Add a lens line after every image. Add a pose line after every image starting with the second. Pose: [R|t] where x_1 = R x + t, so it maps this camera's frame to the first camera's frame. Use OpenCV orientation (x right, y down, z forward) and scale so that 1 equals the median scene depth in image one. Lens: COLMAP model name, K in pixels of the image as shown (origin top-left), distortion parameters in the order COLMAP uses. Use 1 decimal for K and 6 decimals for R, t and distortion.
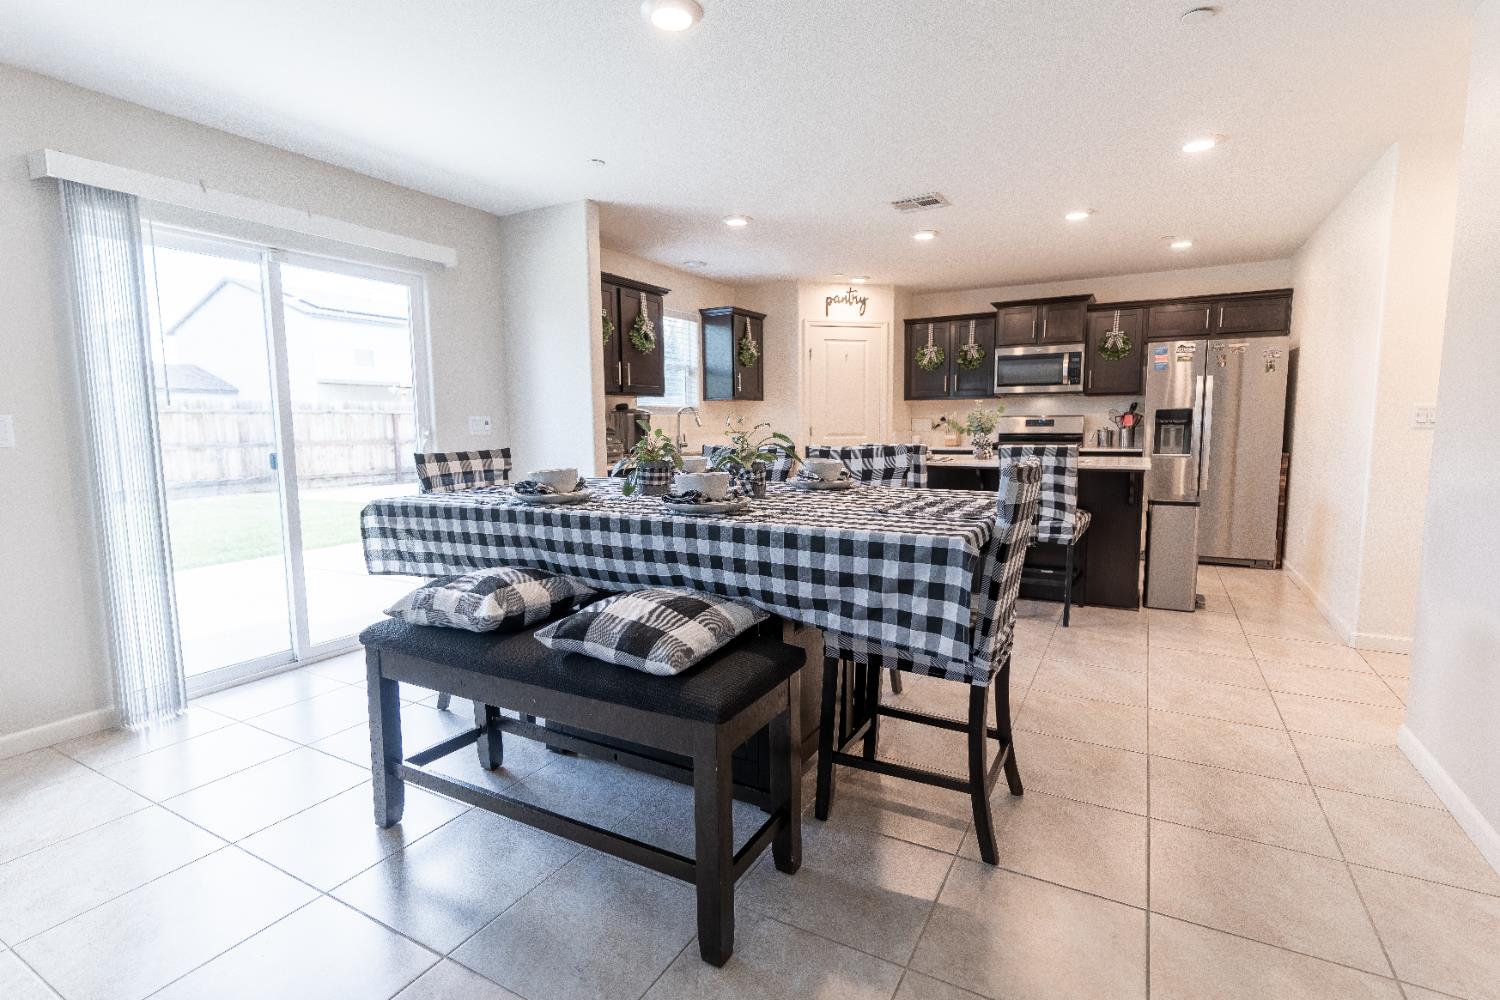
lens RADIAL K [[713.9, 0, 753.7], [0, 713.9, 495.0], [0, 0, 1]] dist [0.001687, 0.000795]
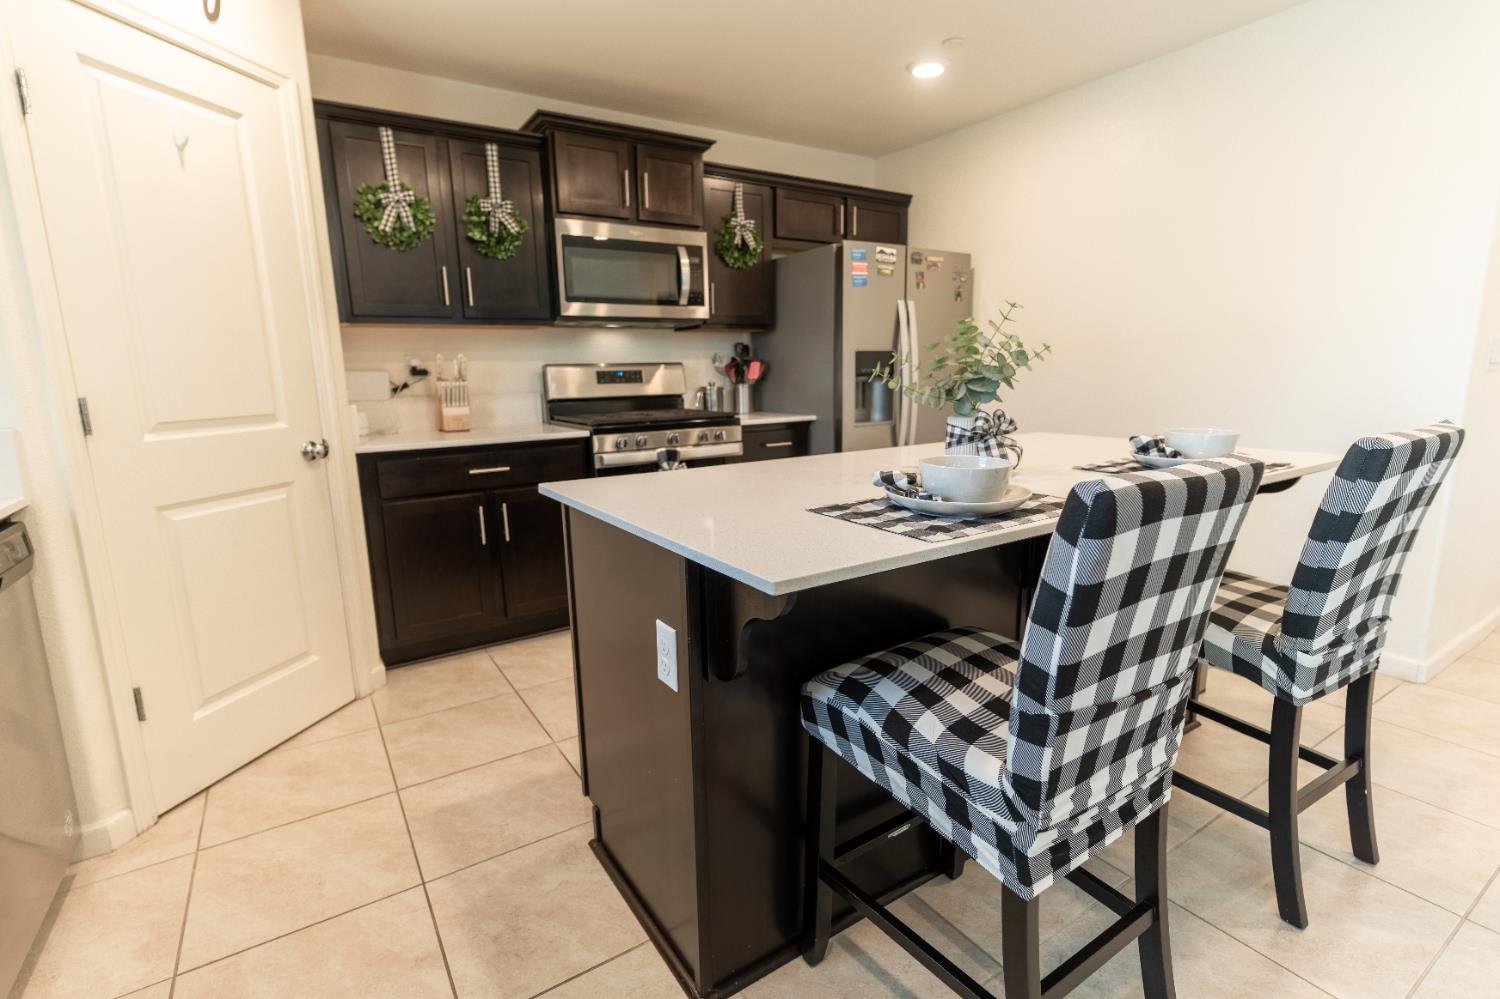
lens RADIAL K [[713.9, 0, 756.4], [0, 713.9, 498.6], [0, 0, 1]] dist [0.001687, 0.000795]
pose [[0.478296, -0.155519, 0.864319, -0.031786], [0.102850, 0.987342, 0.120740, -0.067814], [-0.872155, 0.031146, 0.488236, 0.679144]]
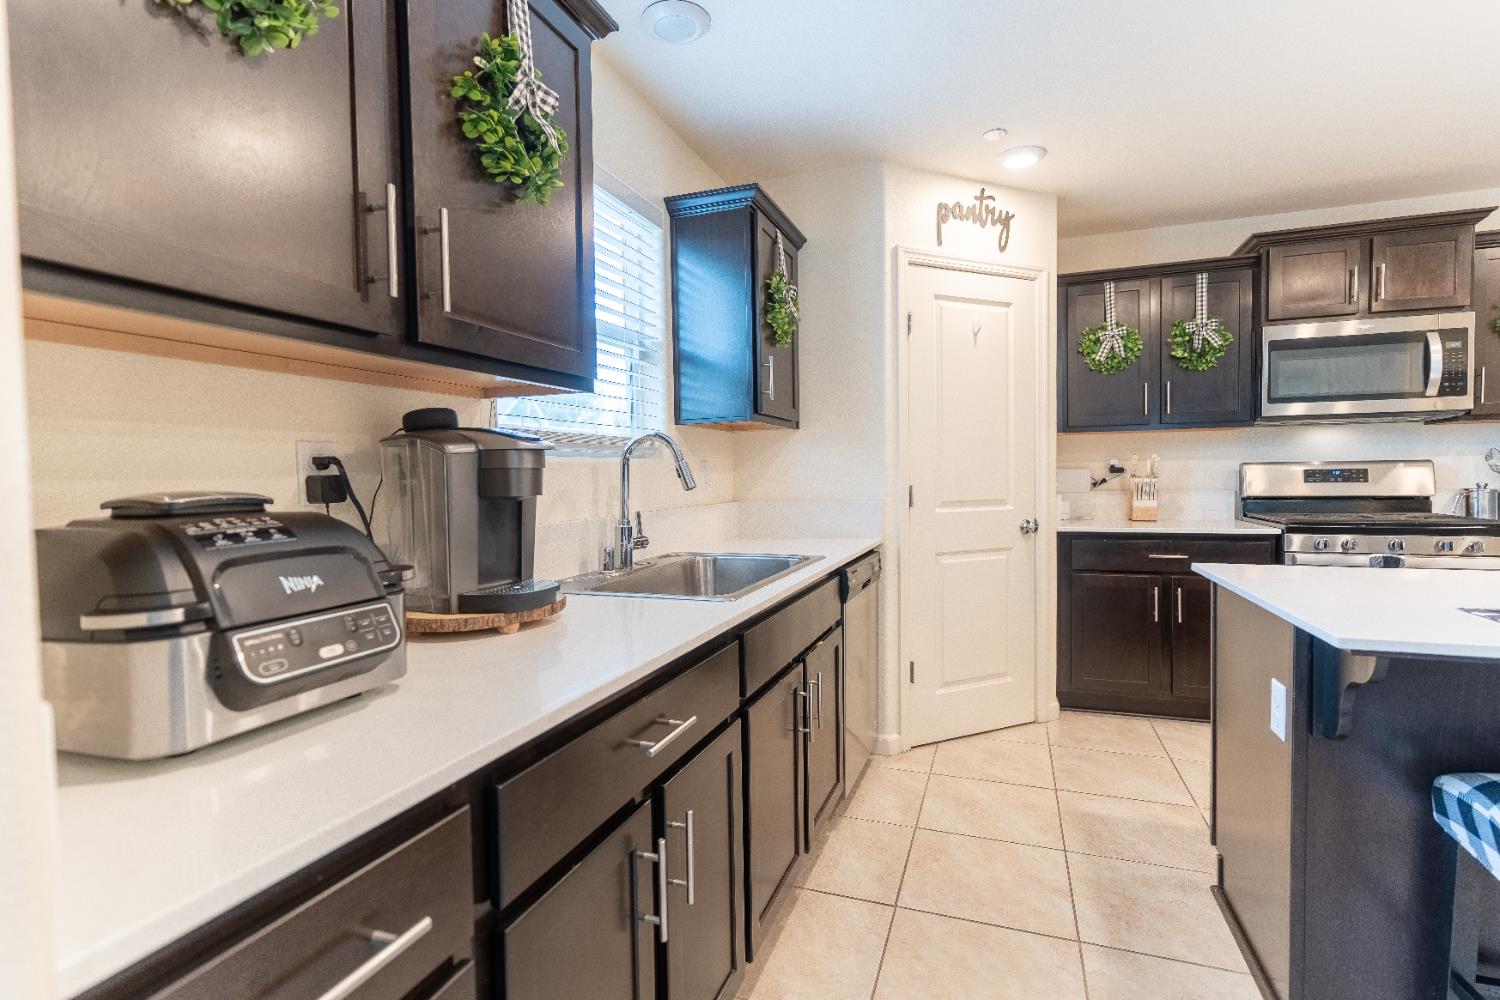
lens RADIAL K [[713.9, 0, 745.0], [0, 713.9, 500.6], [0, 0, 1]] dist [0.001687, 0.000795]
pose [[0.990270, -0.008384, 0.138909, -0.086981], [0.017571, 0.997728, -0.065045, -0.060545], [-0.138048, 0.066853, 0.988167, 0.584409]]
